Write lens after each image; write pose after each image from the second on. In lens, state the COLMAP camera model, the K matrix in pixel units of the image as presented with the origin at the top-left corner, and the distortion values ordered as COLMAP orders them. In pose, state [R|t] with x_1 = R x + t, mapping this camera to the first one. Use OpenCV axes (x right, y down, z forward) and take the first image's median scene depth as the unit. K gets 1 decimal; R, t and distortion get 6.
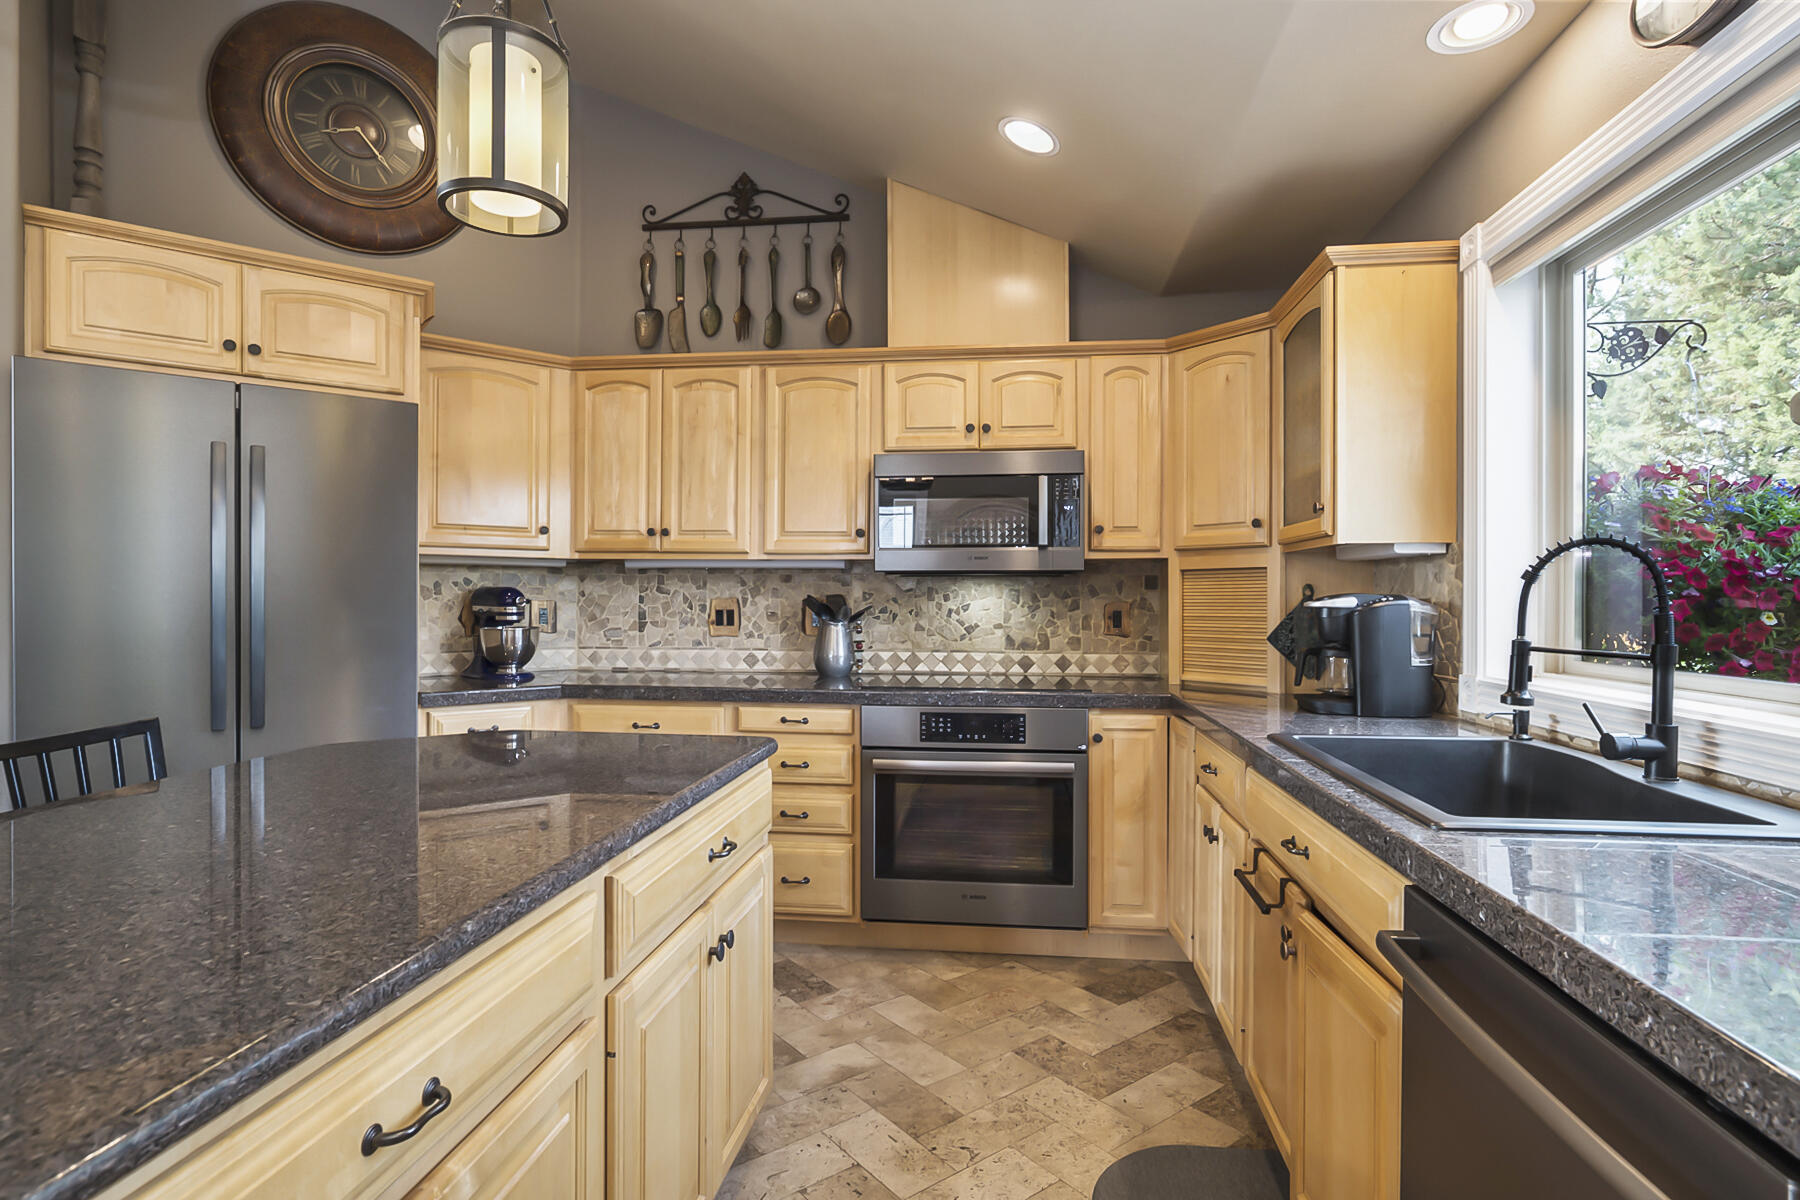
lens RADIAL K [[910.5, 0, 895.9], [0, 910.5, 600.7], [0, 0, 1]] dist [-0.021809, 0.012625]
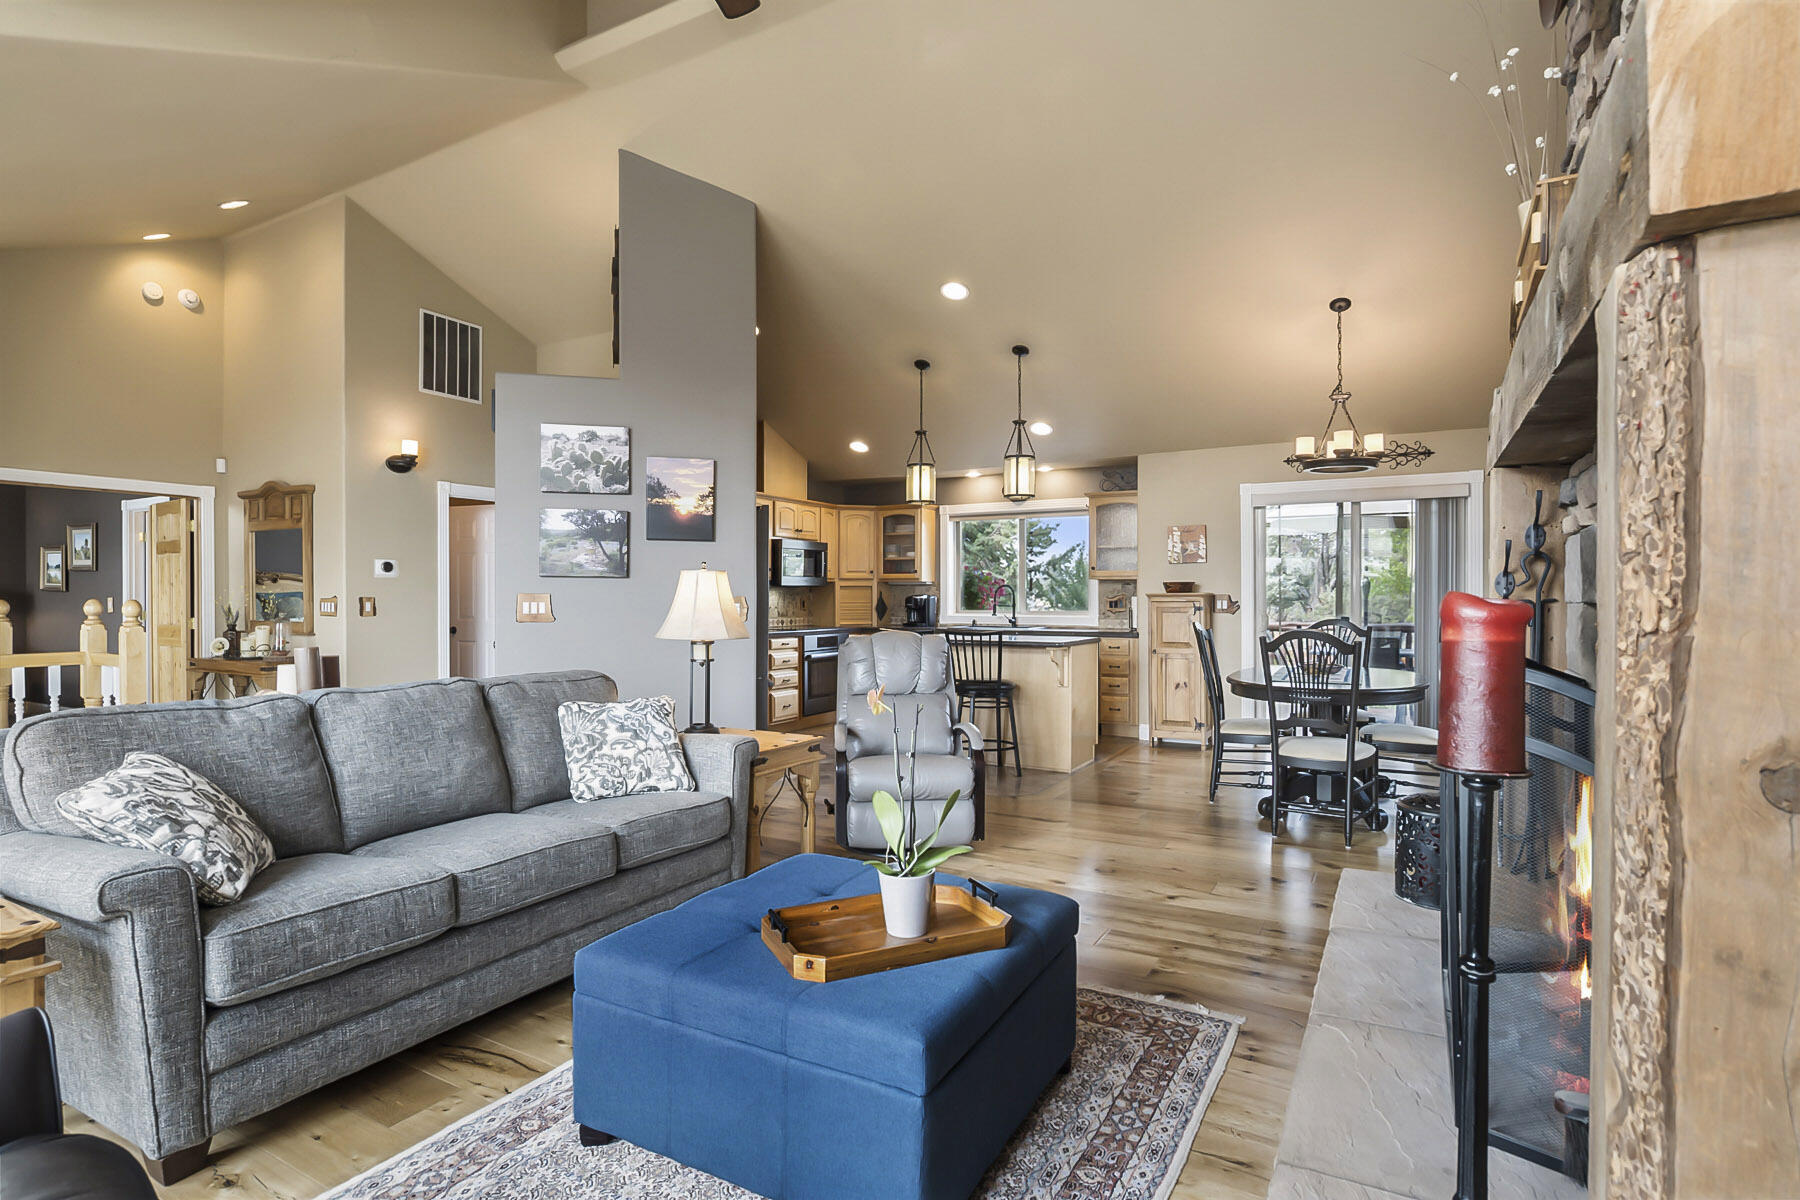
lens RADIAL K [[910.5, 0, 895.9], [0, 910.5, 600.7], [0, 0, 1]] dist [-0.021809, 0.012625]
pose [[0.378021, -0.005741, 0.925779, -2.082604], [0.003530, 0.999982, 0.004760, -0.000683], [-0.925790, 0.001469, 0.378034, -0.225604]]
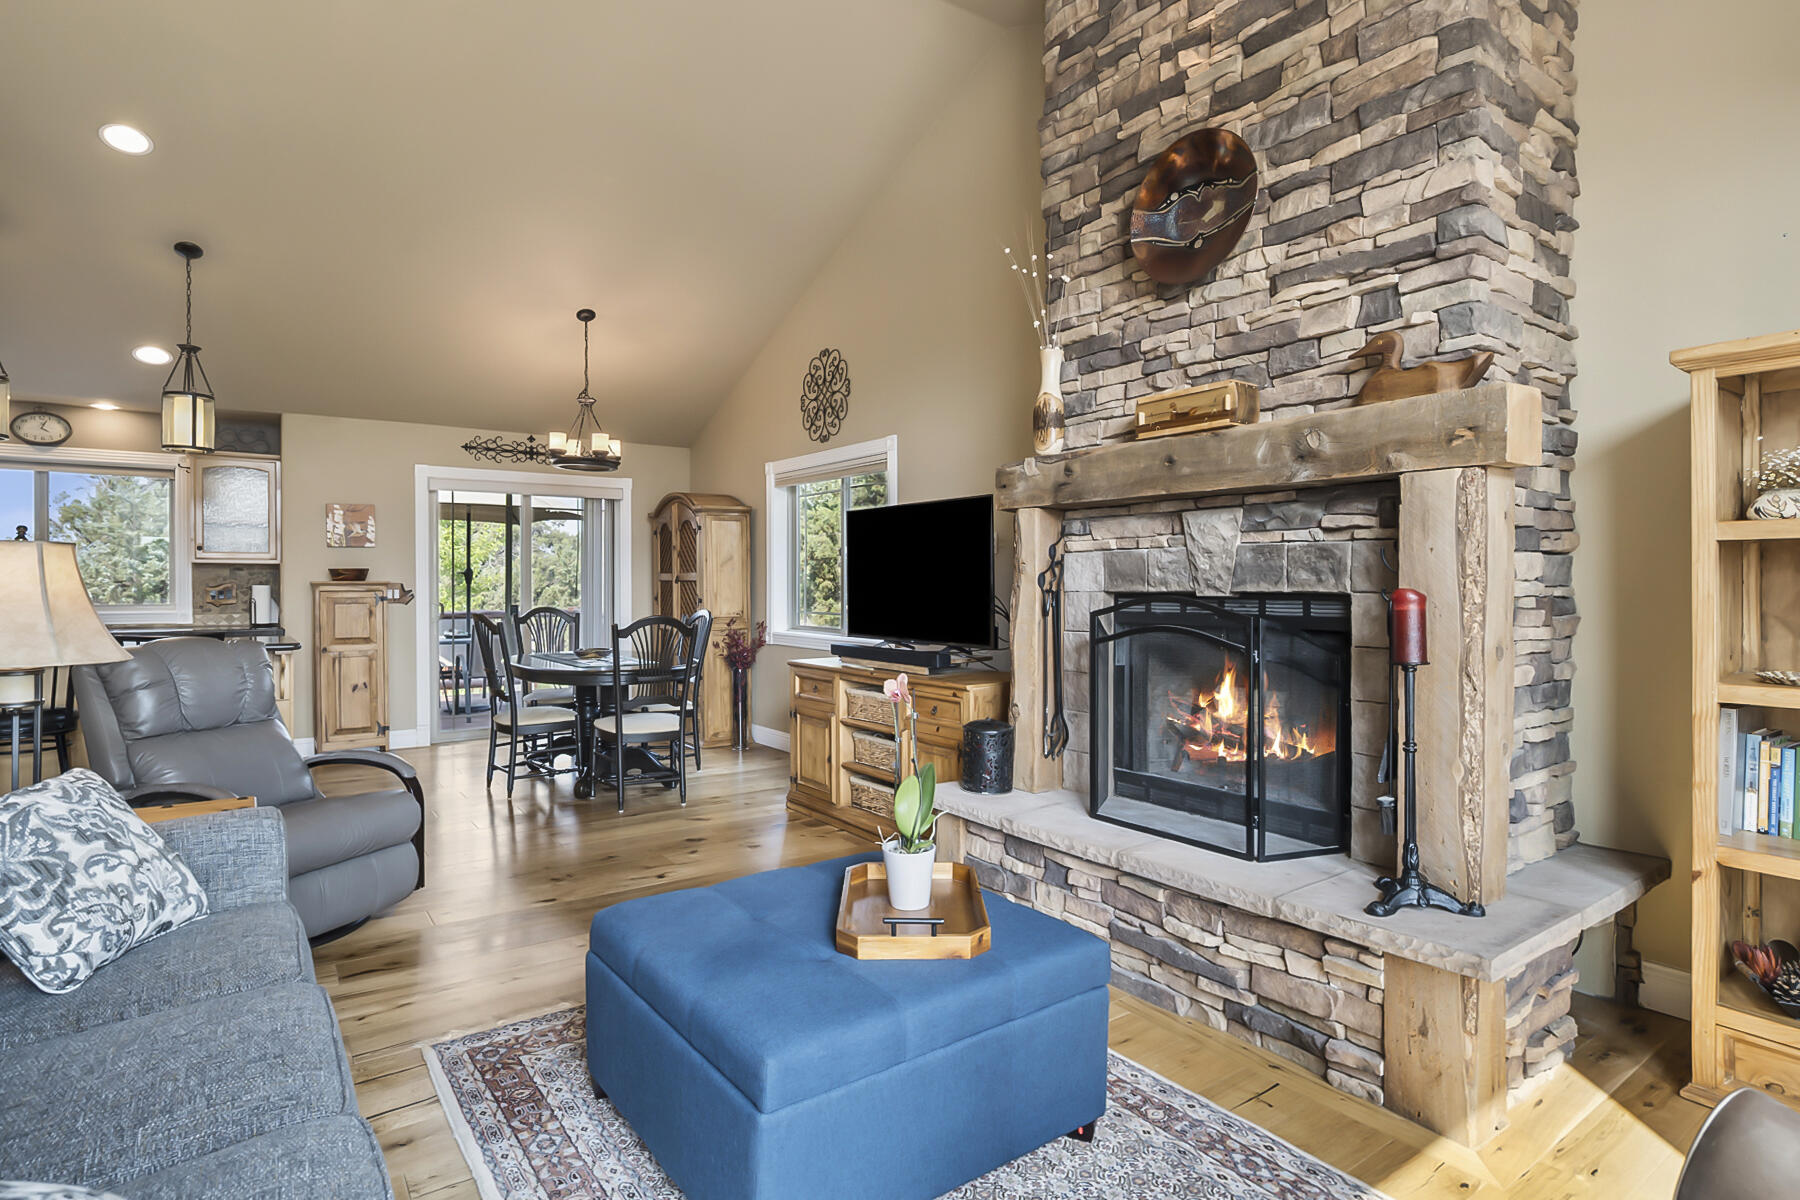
lens RADIAL K [[926.9, 0, 897.3], [0, 926.9, 590.3], [0, 0, 1]] dist [-0.021806, 0.012377]
pose [[-0.684064, -0.007456, 0.729383, -1.996444], [-0.000417, 0.999952, 0.009830, -0.006418], [-0.729421, 0.006420, -0.684034, 0.418296]]
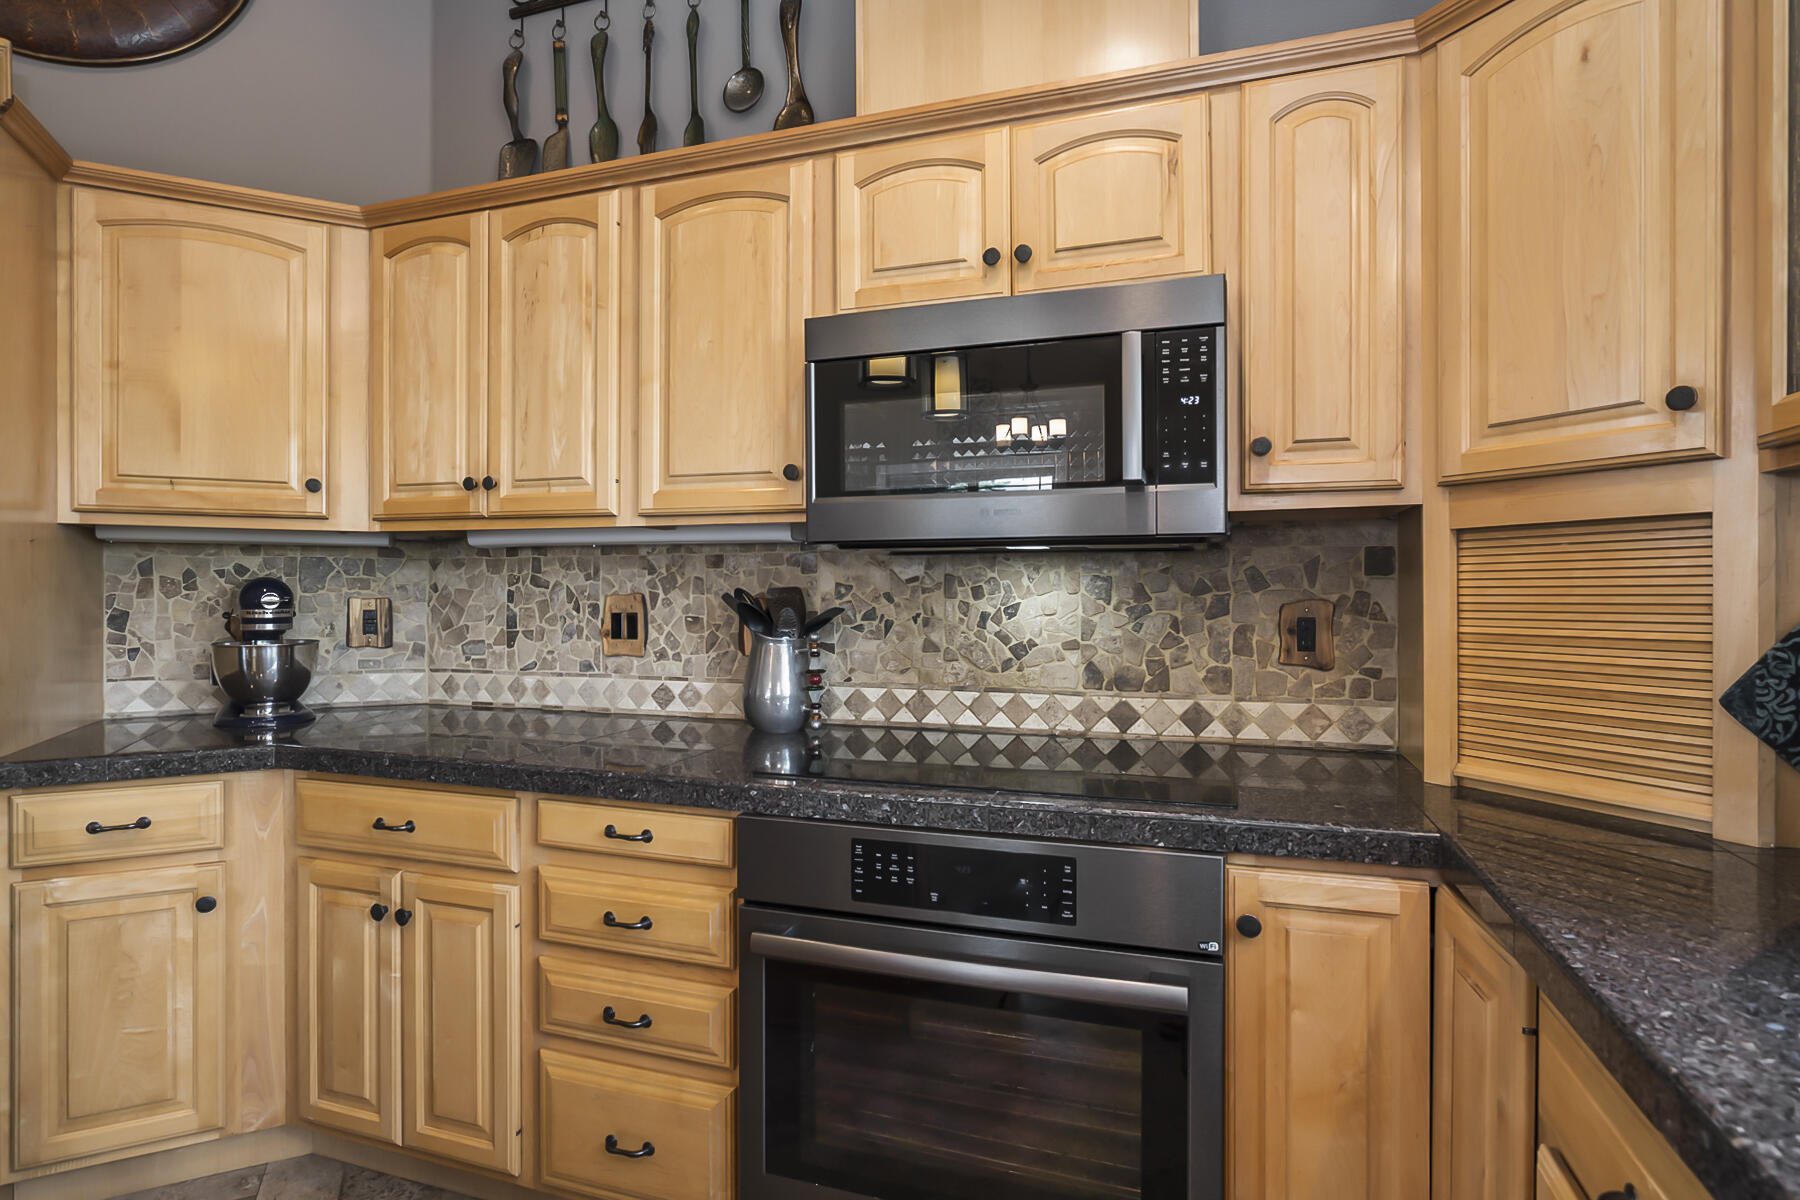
lens RADIAL K [[914.5, 0, 896.3], [0, 914.5, 592.6], [0, 0, 1]] dist [-0.022161, 0.012566]
pose [[0.979794, -0.002651, -0.199991, 0.122730], [0.002387, 0.999996, -0.001560, -0.002635], [0.199994, 0.001051, 0.979796, 0.464061]]
